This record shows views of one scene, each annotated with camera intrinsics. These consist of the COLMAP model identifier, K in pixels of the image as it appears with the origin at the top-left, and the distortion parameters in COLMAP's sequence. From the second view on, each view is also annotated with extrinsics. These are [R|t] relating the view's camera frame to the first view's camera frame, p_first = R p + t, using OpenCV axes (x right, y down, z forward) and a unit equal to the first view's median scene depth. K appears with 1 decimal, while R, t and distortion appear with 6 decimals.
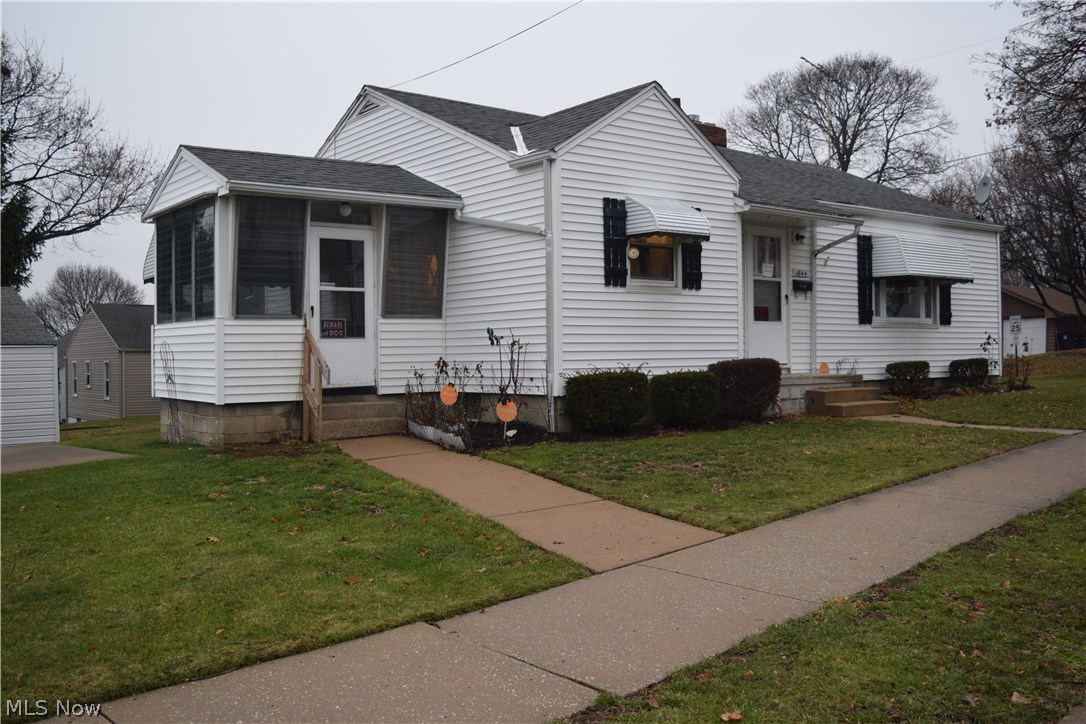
lens RADIAL K [[1004.2, 0, 542.2], [0, 1004.2, 363.1], [0, 0, 1]] dist [-0.069681, 0.000000]
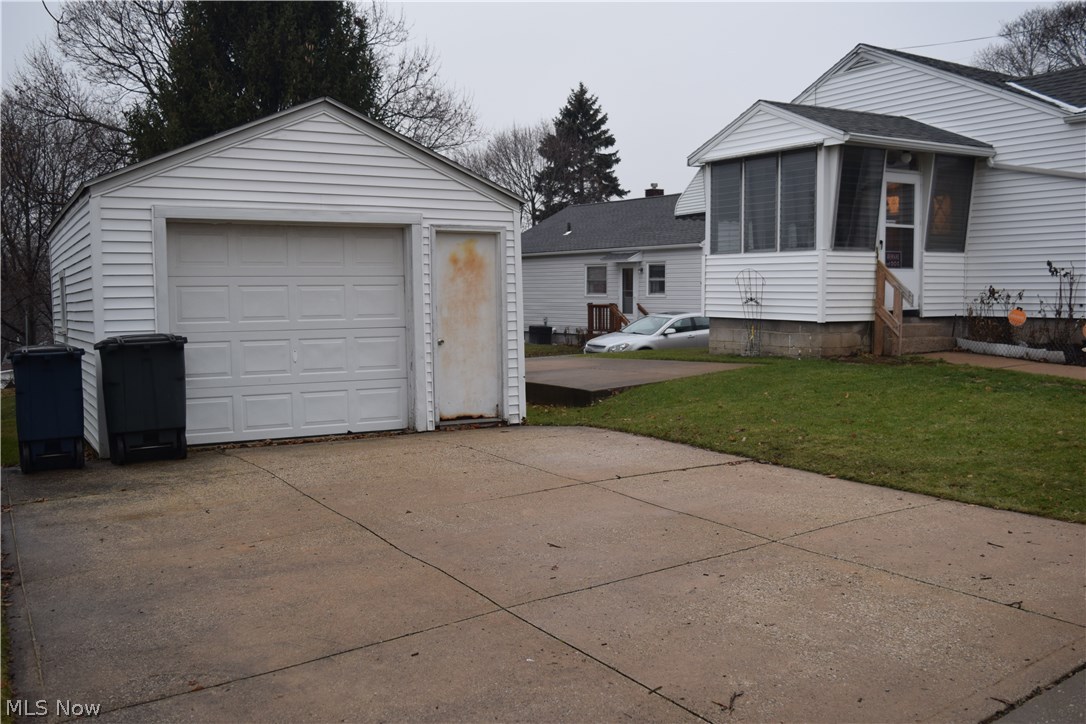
lens RADIAL K [[1004.2, 0, 545.3], [0, 1004.2, 360.6], [0, 0, 1]] dist [-0.069681, 0.000000]
pose [[0.991954, 0.019111, -0.125148, -0.468551], [-0.011480, 0.998046, 0.061414, 0.016306], [0.126077, -0.059483, 0.990235, -0.210004]]
